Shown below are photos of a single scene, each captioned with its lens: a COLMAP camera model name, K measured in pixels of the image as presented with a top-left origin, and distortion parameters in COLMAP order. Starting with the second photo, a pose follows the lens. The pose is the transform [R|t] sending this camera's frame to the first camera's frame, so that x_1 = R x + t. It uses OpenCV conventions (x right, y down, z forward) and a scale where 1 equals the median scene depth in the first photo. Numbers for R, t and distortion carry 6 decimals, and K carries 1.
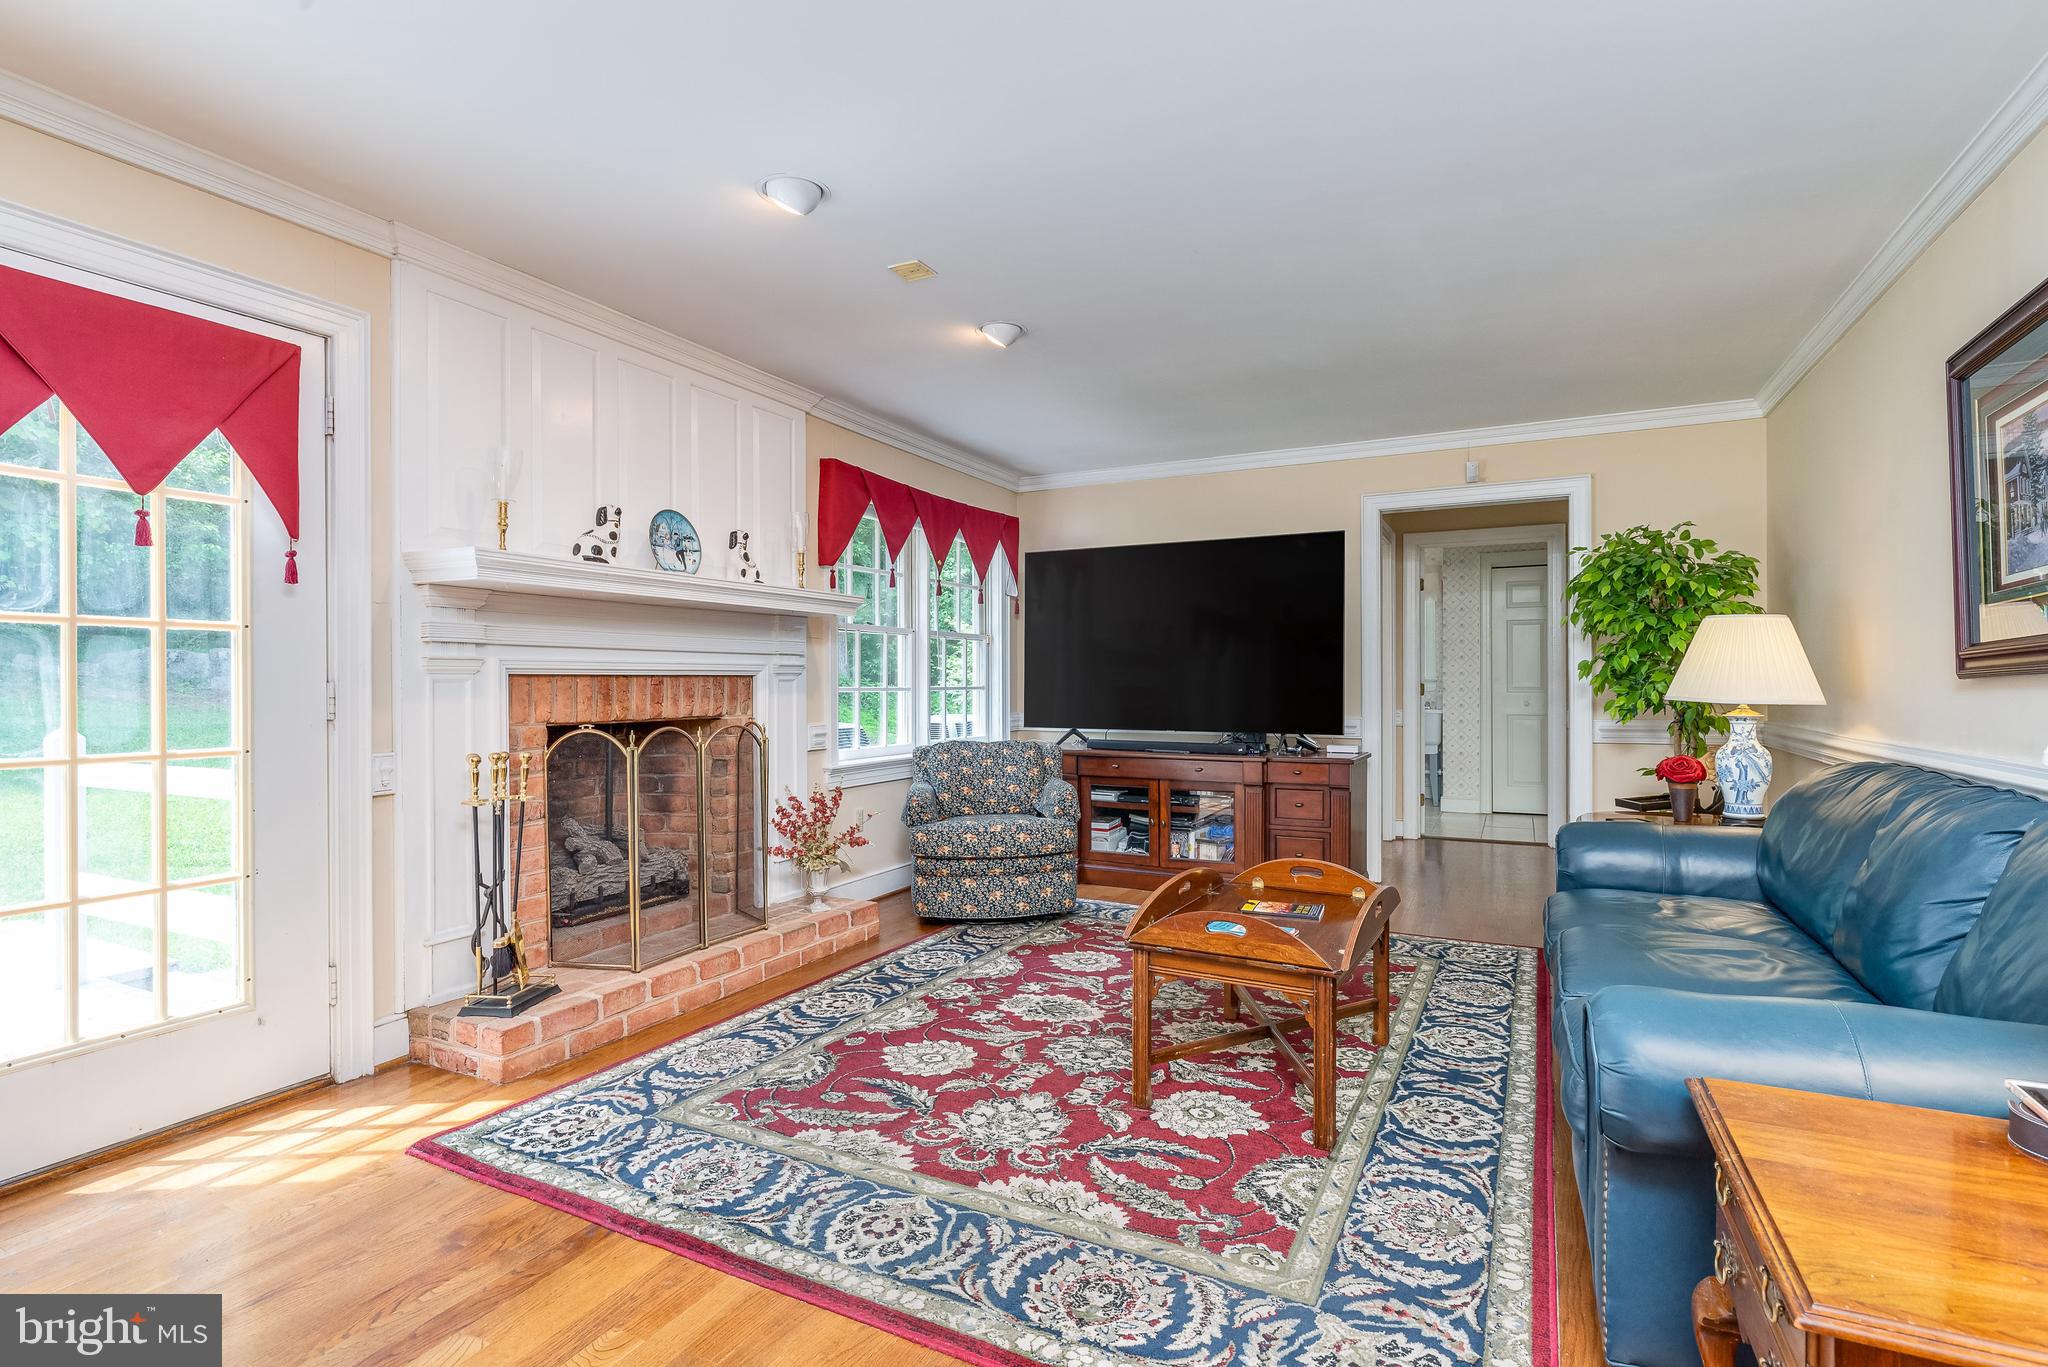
lens RADIAL K [[986.6, 0, 1024.0], [0, 986.6, 683.5], [0, 0, 1]] dist [-0.003557, -0.000538]
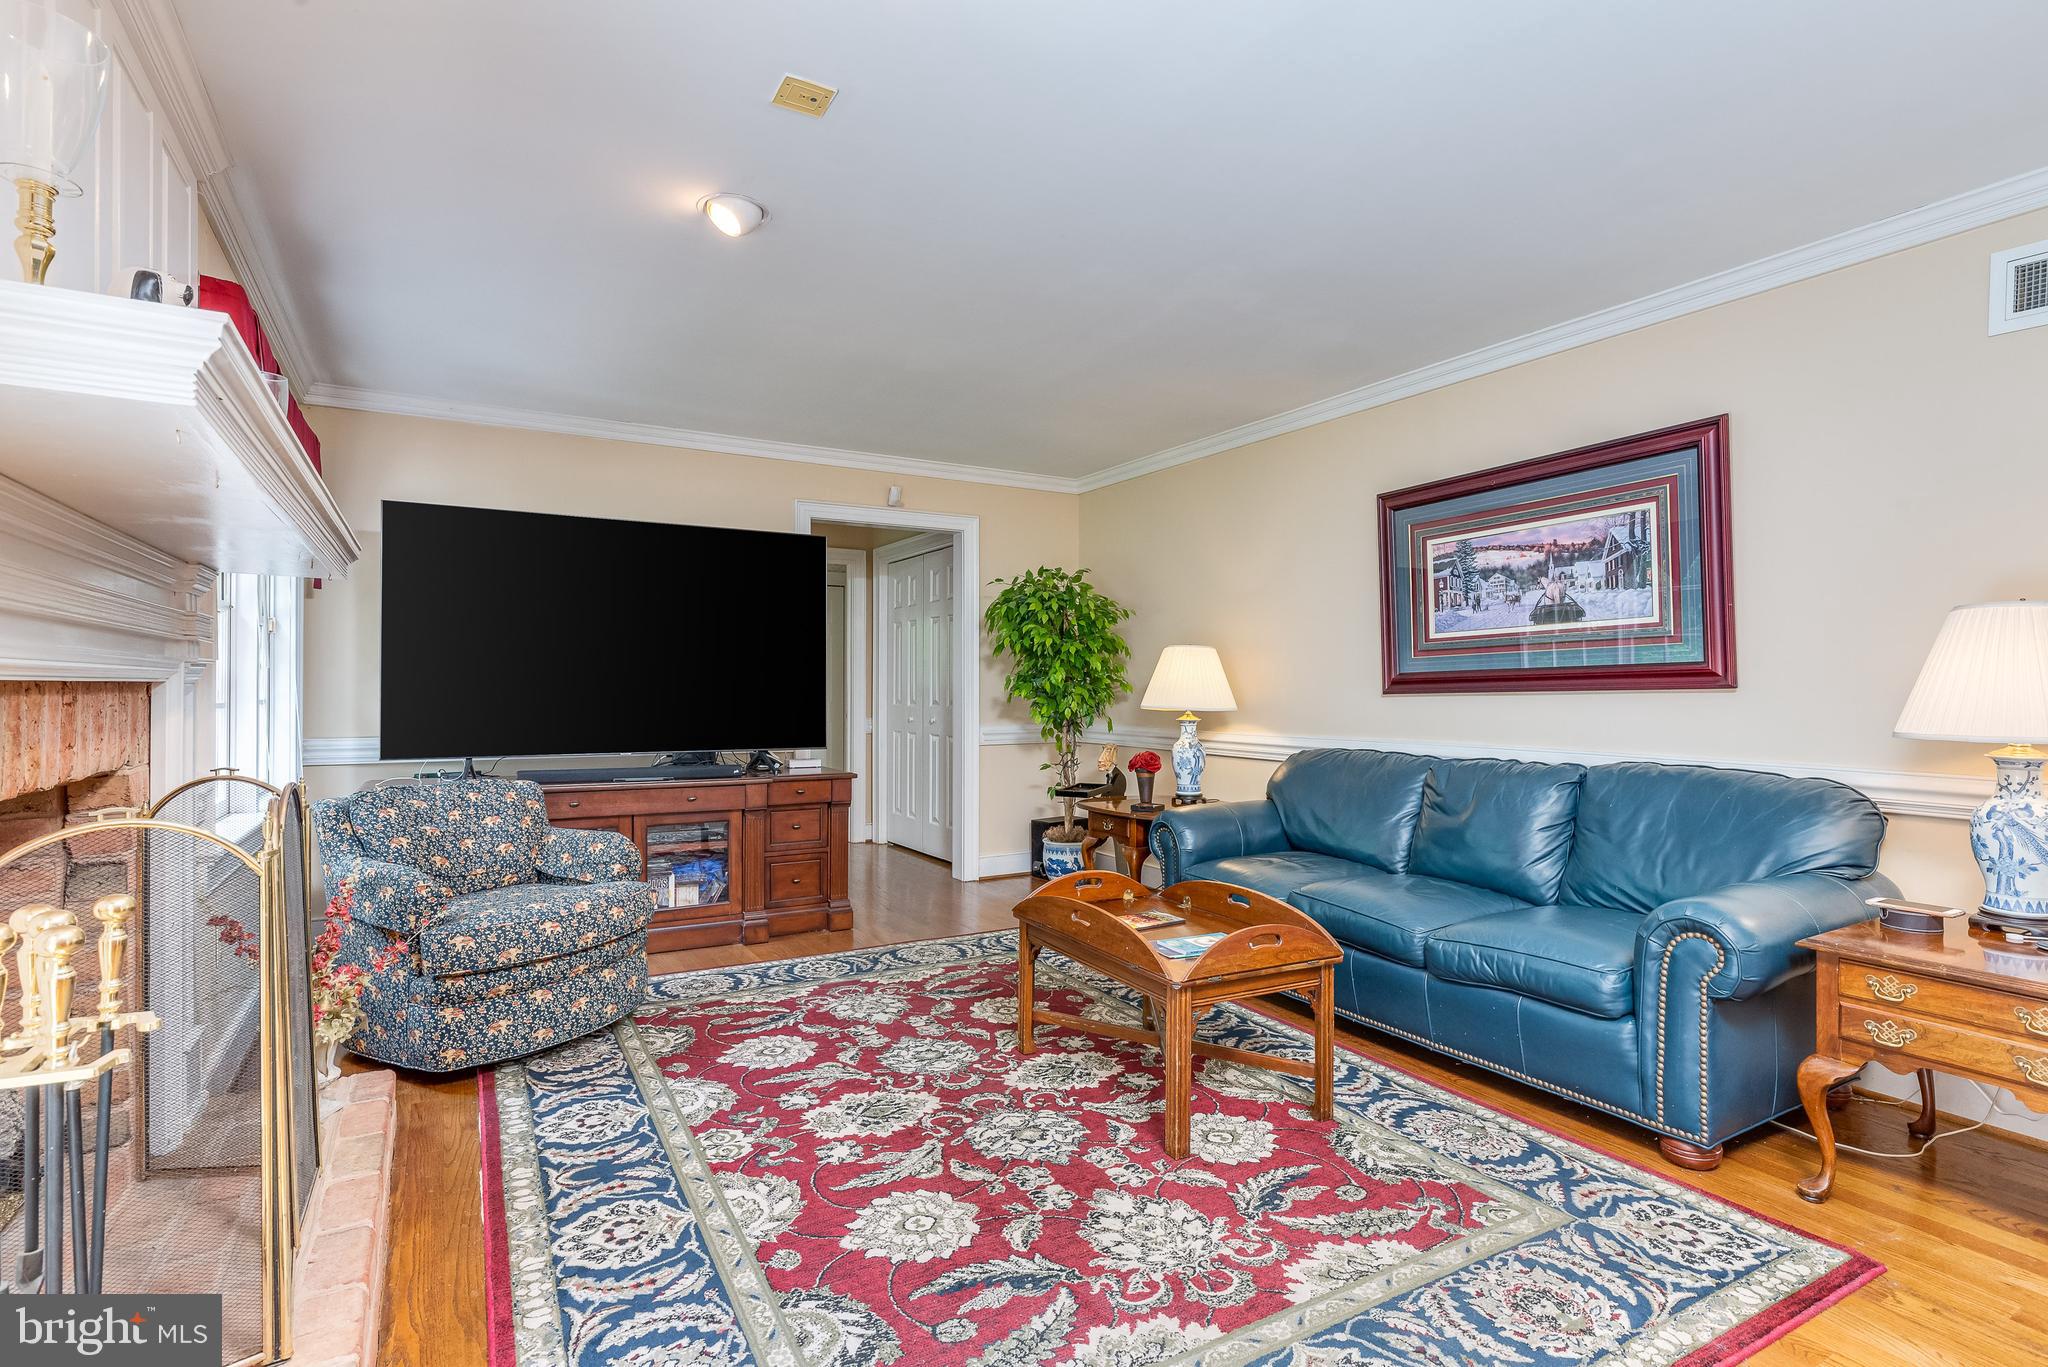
lens RADIAL K [[986.6, 0, 1024.0], [0, 986.6, 683.5], [0, 0, 1]] dist [-0.003557, -0.000538]
pose [[0.547596, 0.008823, 0.836696, -0.579823], [-0.002350, 0.999957, -0.009006, -0.004571], [-0.836739, 0.002966, 0.547593, 0.483924]]
